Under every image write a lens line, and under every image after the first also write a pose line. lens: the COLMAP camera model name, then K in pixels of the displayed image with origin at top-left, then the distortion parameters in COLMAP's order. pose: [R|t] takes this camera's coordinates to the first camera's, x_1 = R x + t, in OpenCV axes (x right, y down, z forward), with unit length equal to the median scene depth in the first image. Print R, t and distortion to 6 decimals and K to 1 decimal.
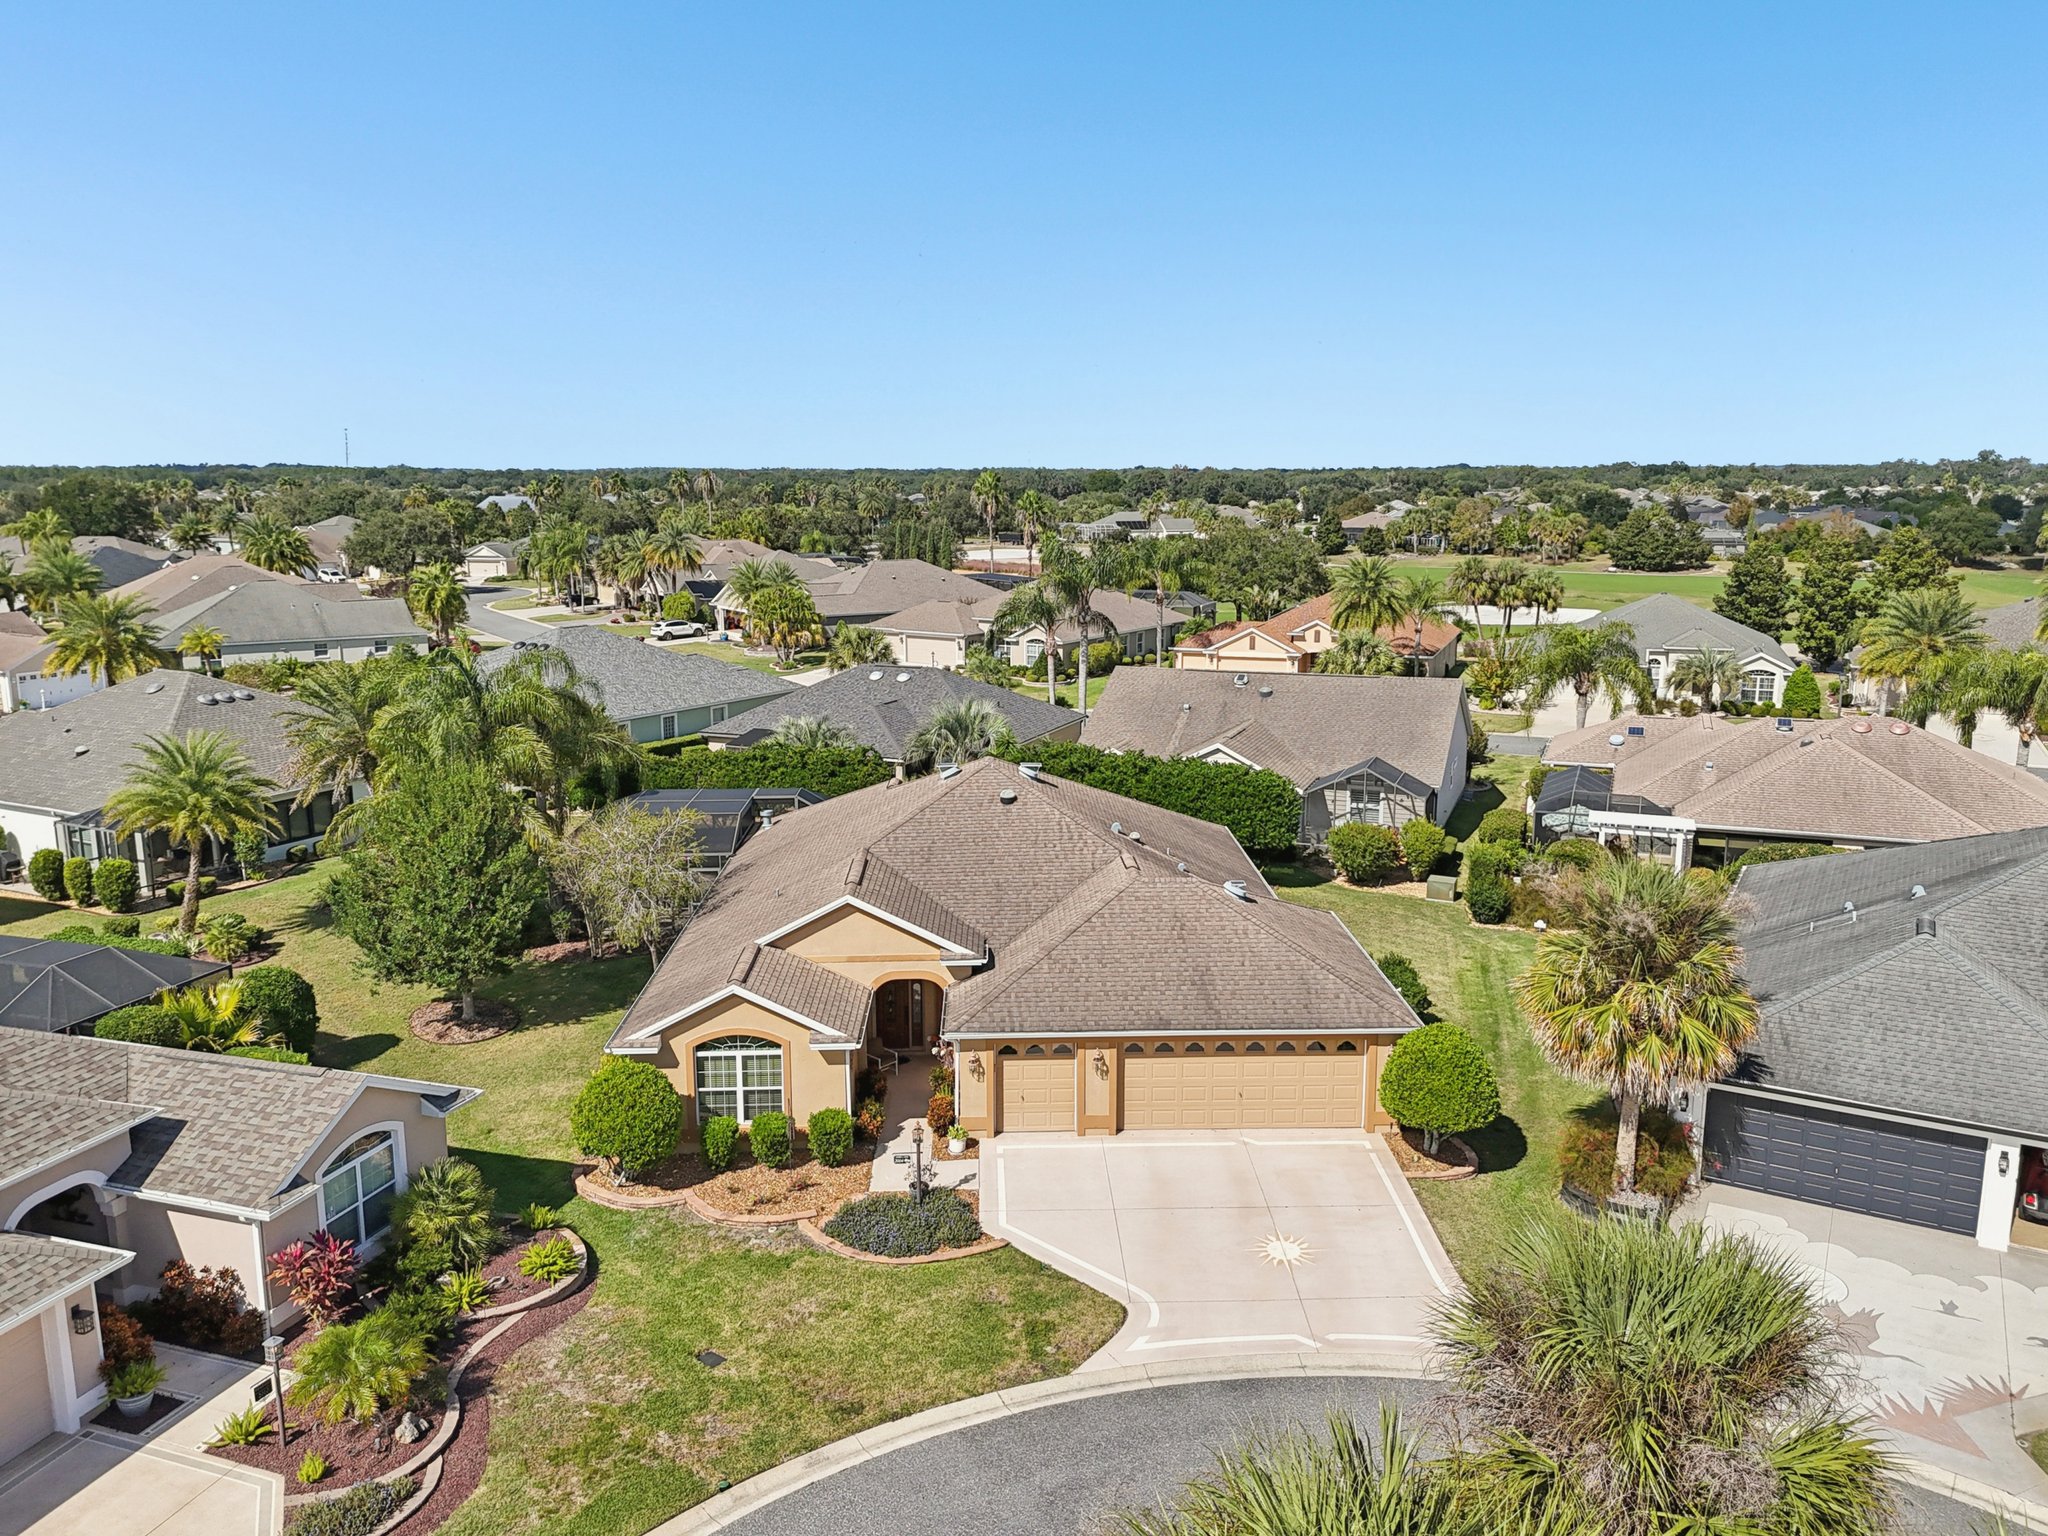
lens RADIAL K [[1518.8, 0, 1024.0], [0, 1518.8, 768.0], [0, 0, 1]] dist [0.069093, -0.067434]
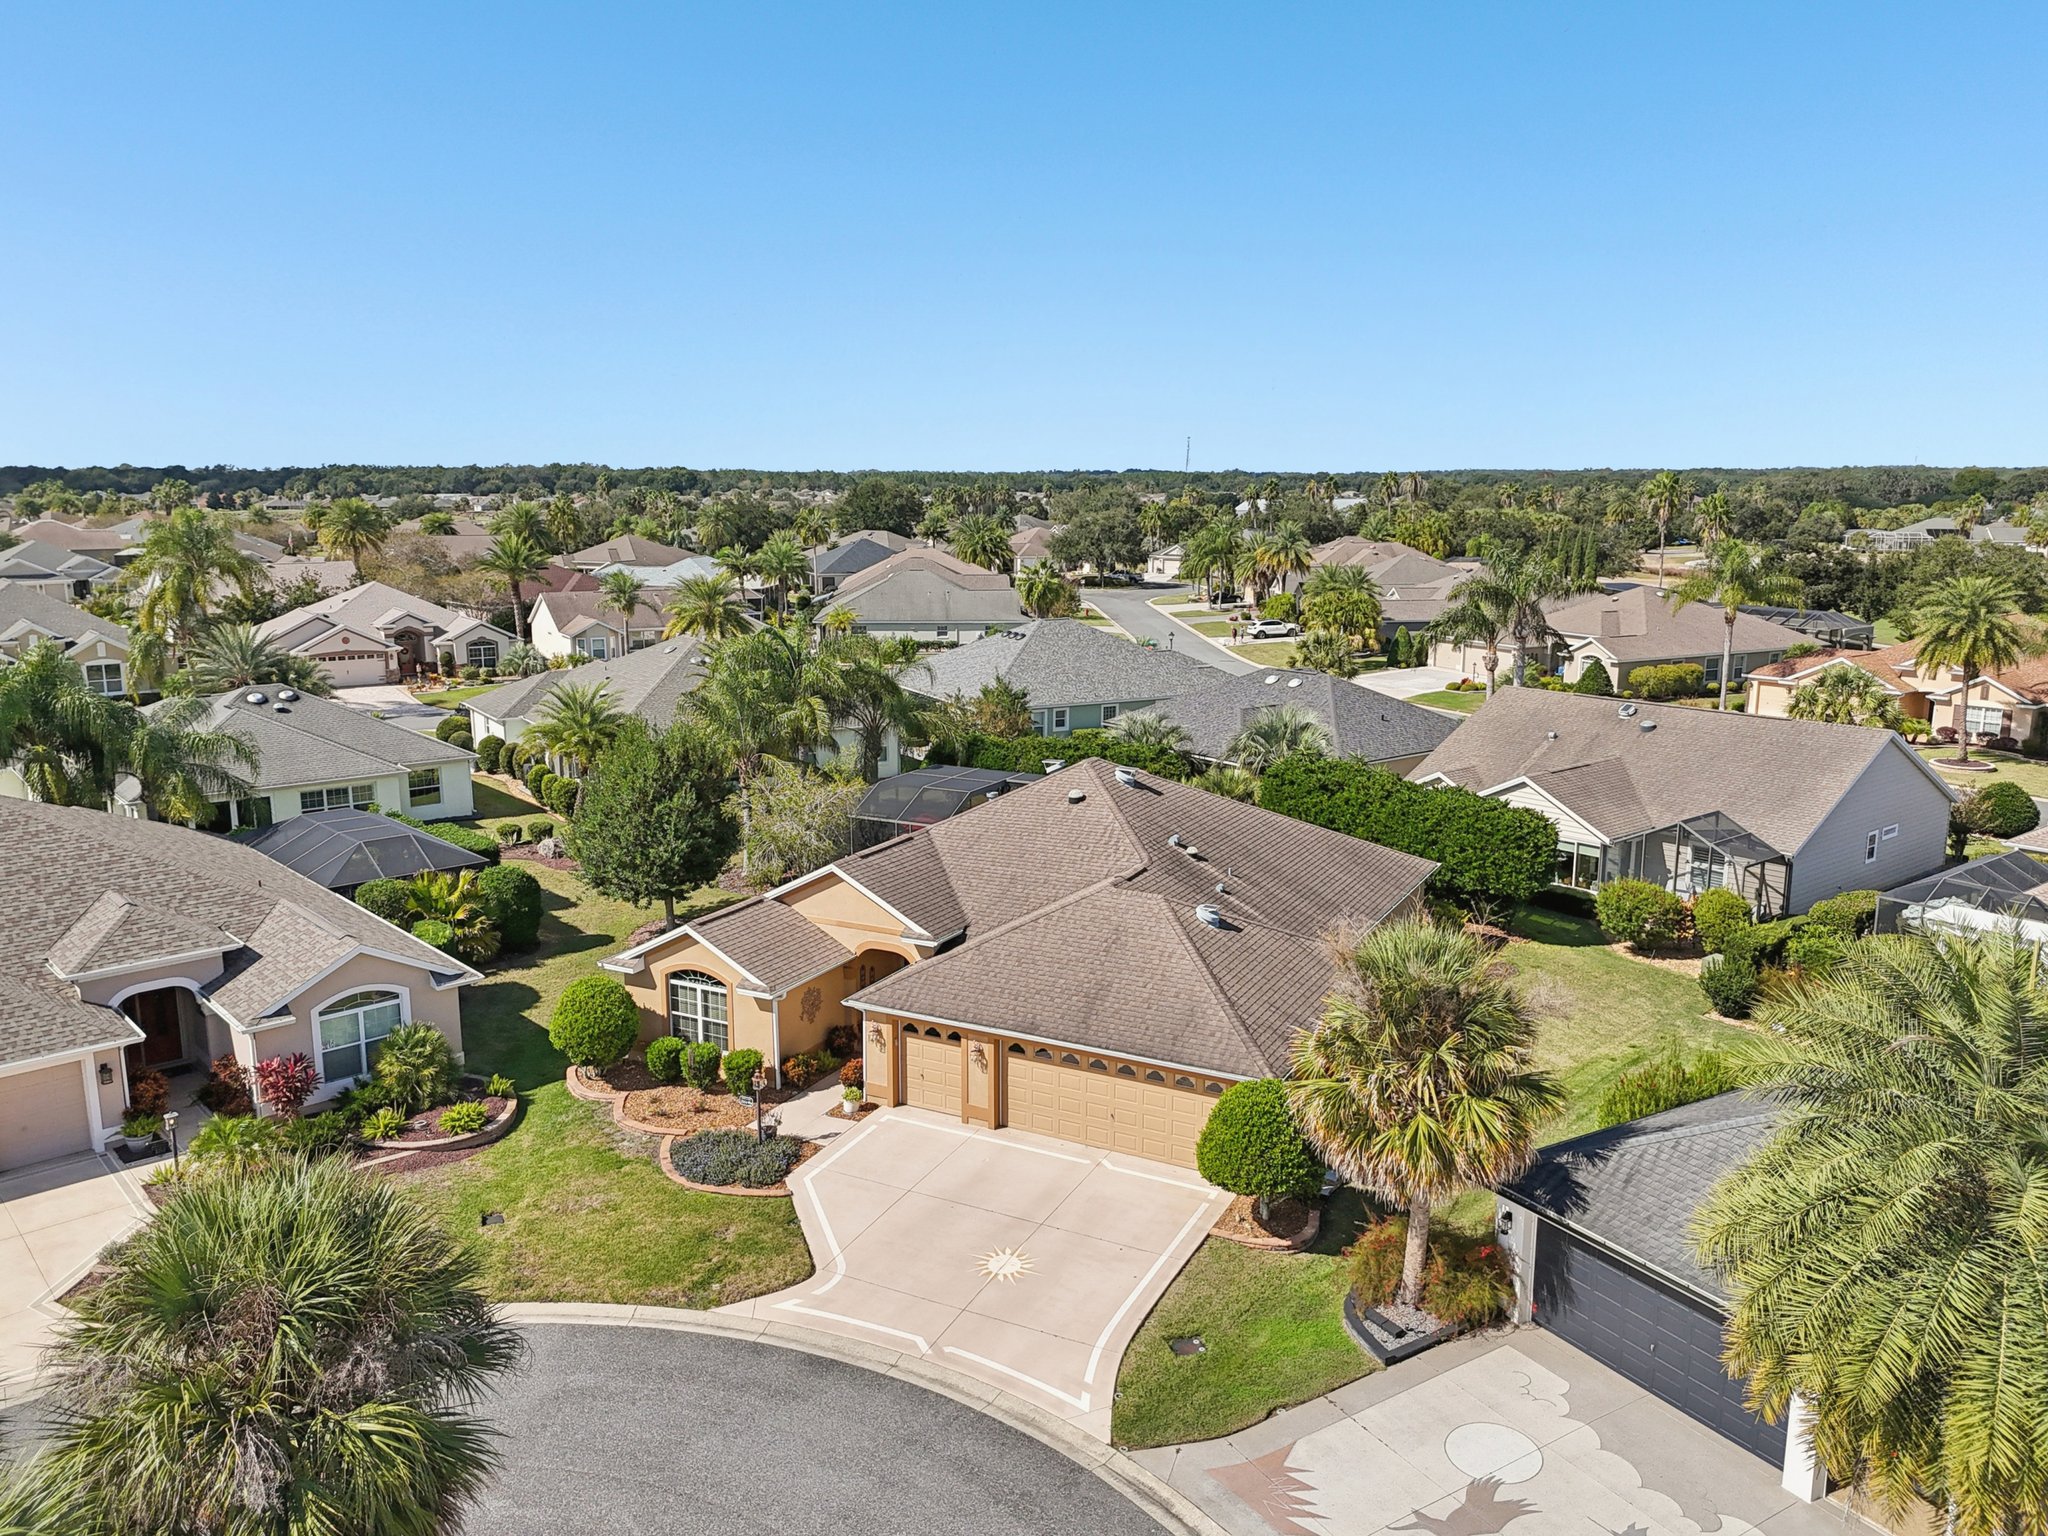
lens RADIAL K [[1508.9, 0, 1024.0], [0, 1508.9, 768.0], [0, 0, 1]] dist [0.100915, -0.149389]
pose [[0.868474, 0.095600, -0.486430, 0.398651], [-0.095897, 0.995093, 0.024356, -0.018950], [0.486371, 0.025495, 0.873380, 0.087236]]
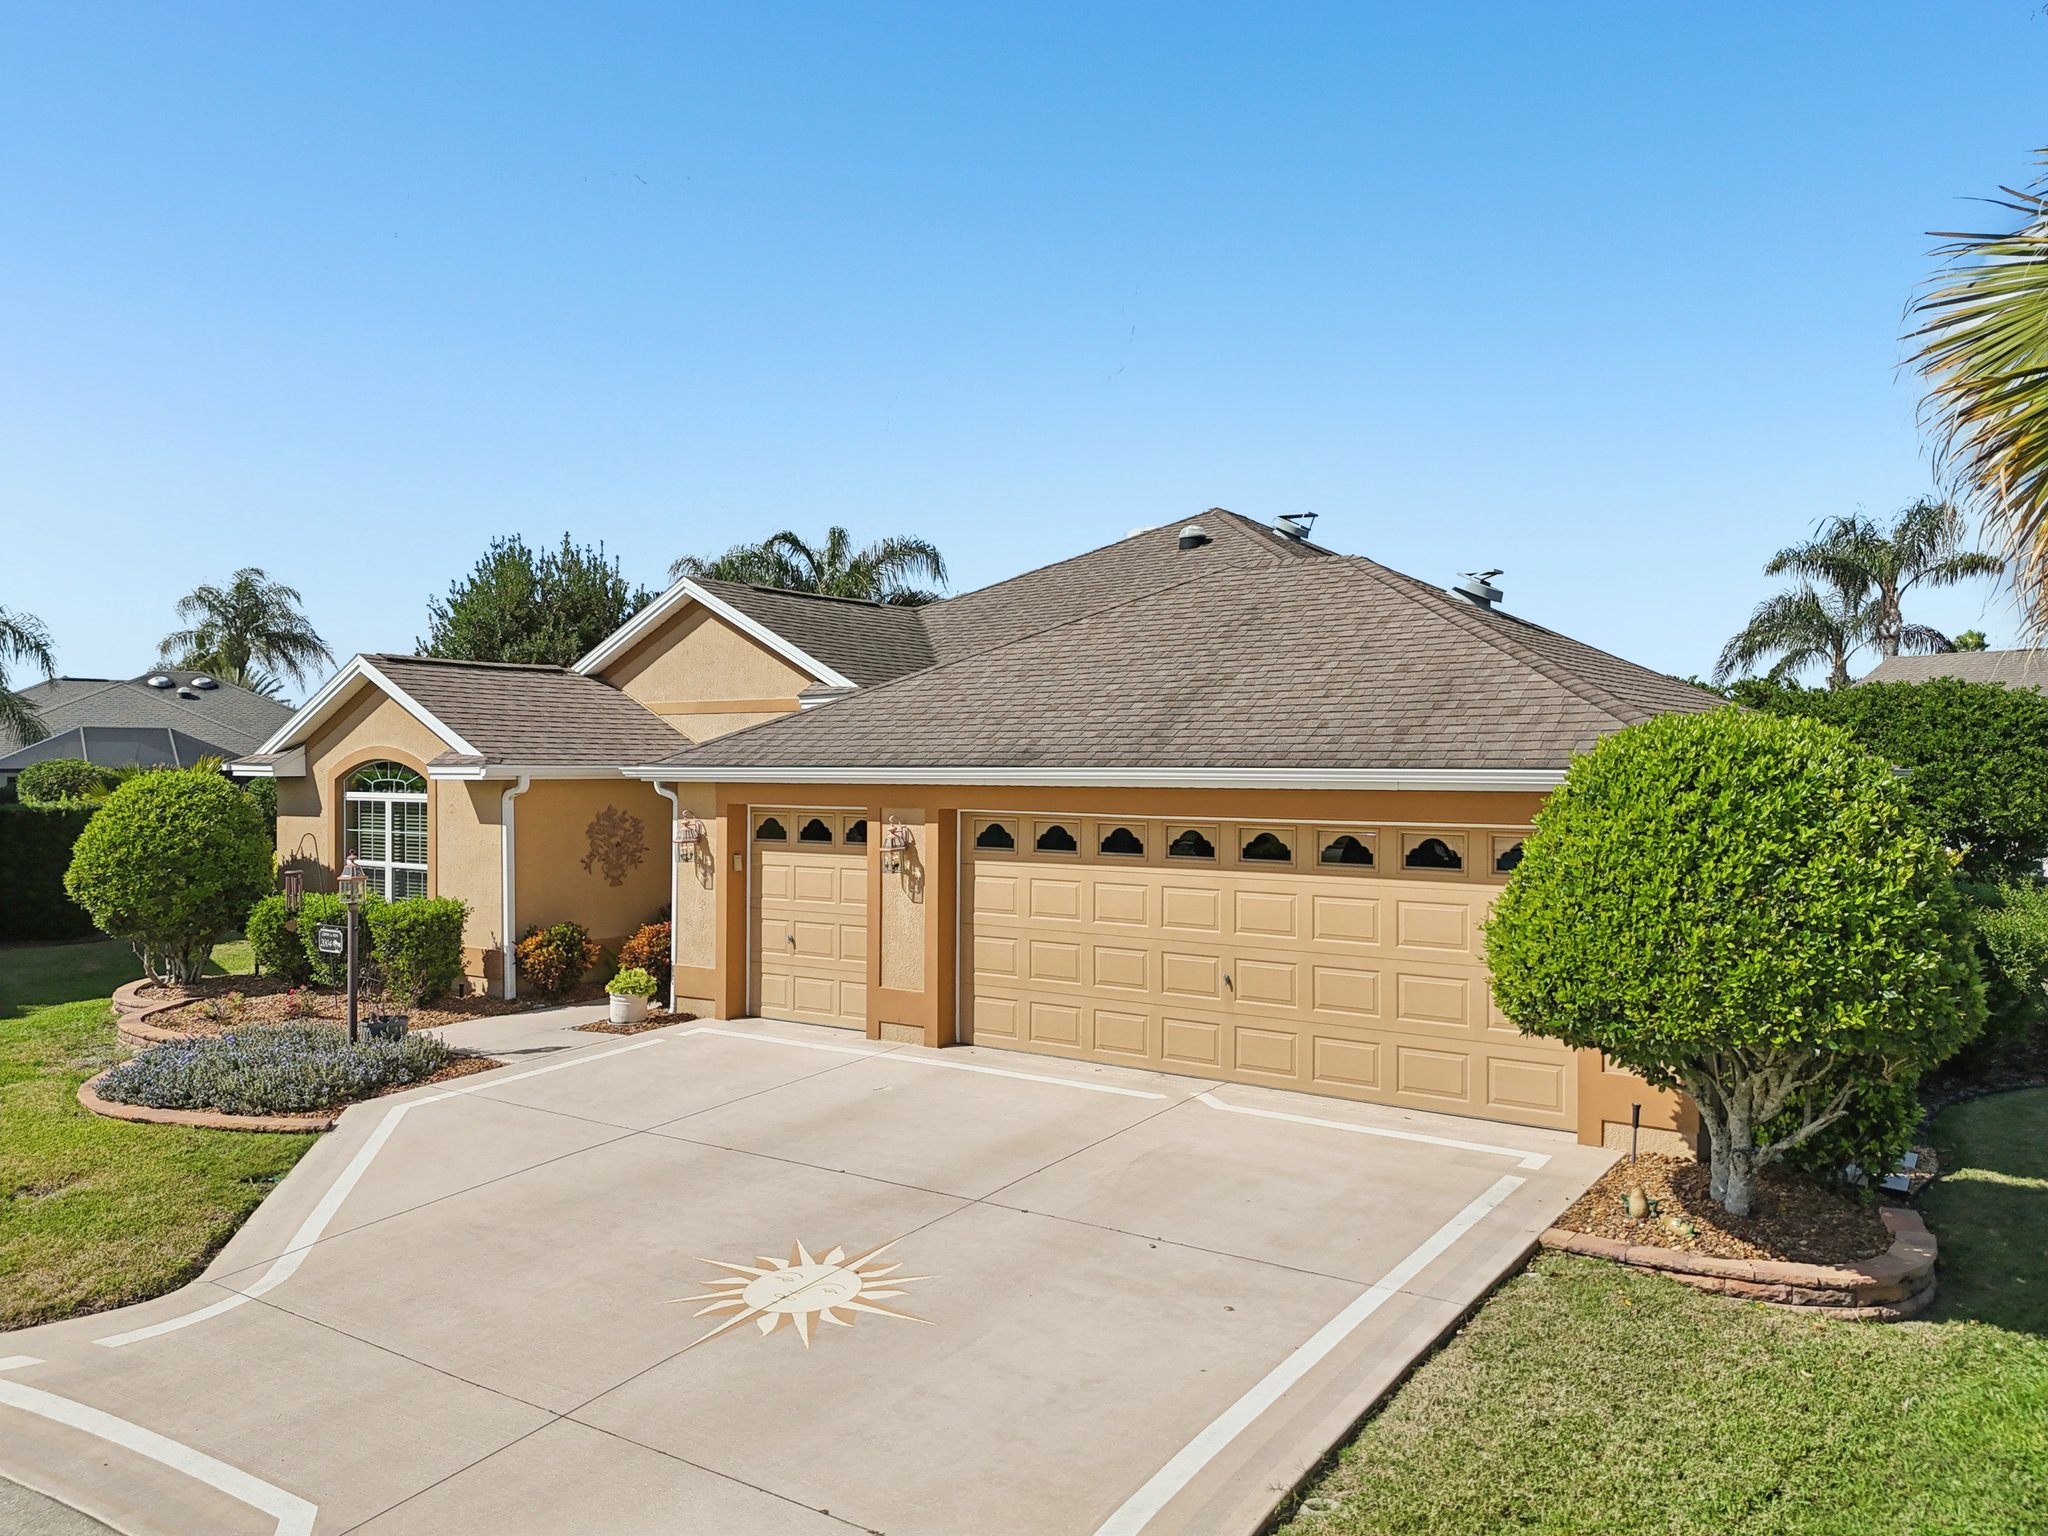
lens RADIAL K [[1499.6, 0, 1034.5], [0, 1499.6, 774.7], [0, 0, 1]] dist [0.065025, -0.057789]
pose [[0.800619, 0.011258, -0.599069, 0.232833], [-0.121911, 0.981970, -0.144473, 0.163270], [0.586641, 0.188700, 0.787556, 0.500907]]
